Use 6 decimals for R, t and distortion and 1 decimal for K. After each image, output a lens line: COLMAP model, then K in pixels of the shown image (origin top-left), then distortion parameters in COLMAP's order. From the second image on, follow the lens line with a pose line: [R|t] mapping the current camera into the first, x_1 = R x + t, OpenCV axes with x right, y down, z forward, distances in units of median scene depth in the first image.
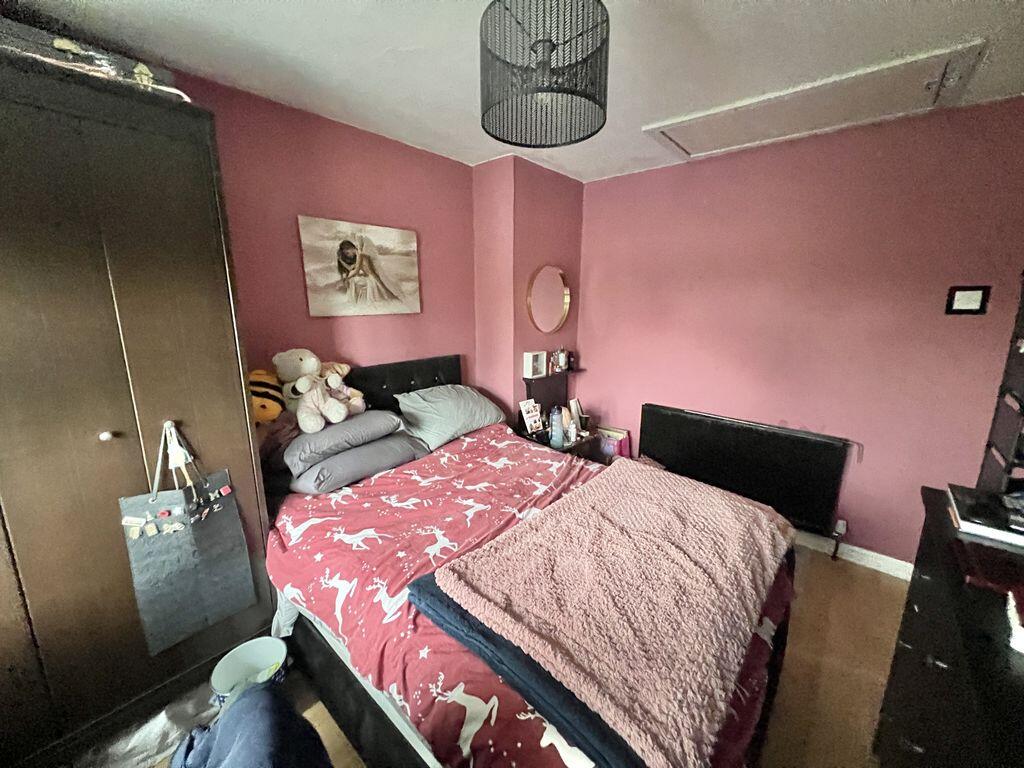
lens RADIAL K [[406.7, 0, 511.2], [0, 406.7, 384.4], [0, 0, 1]] dist [-0.004243, 0.001092]
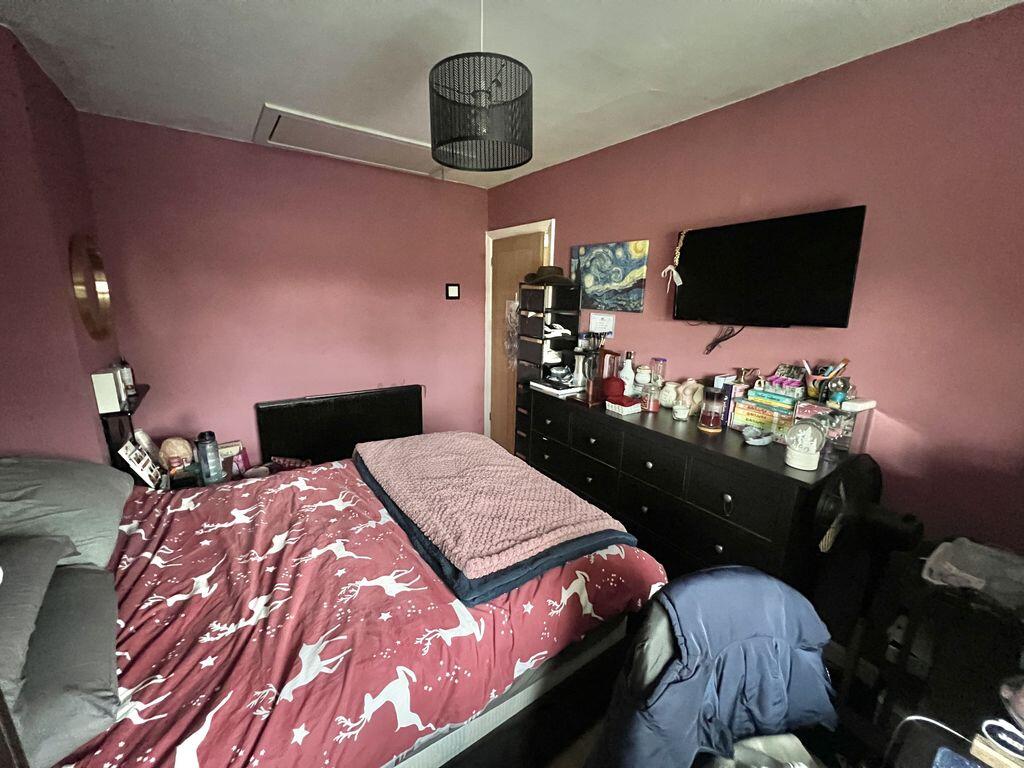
lens RADIAL K [[406.7, 0, 511.8], [0, 406.7, 383.4], [0, 0, 1]] dist [-0.004243, 0.001092]
pose [[0.231170, -0.219011, 0.947943, -0.639554], [0.178642, 0.967323, 0.179924, -0.096564], [-0.956372, 0.127749, 0.262740, 0.353695]]
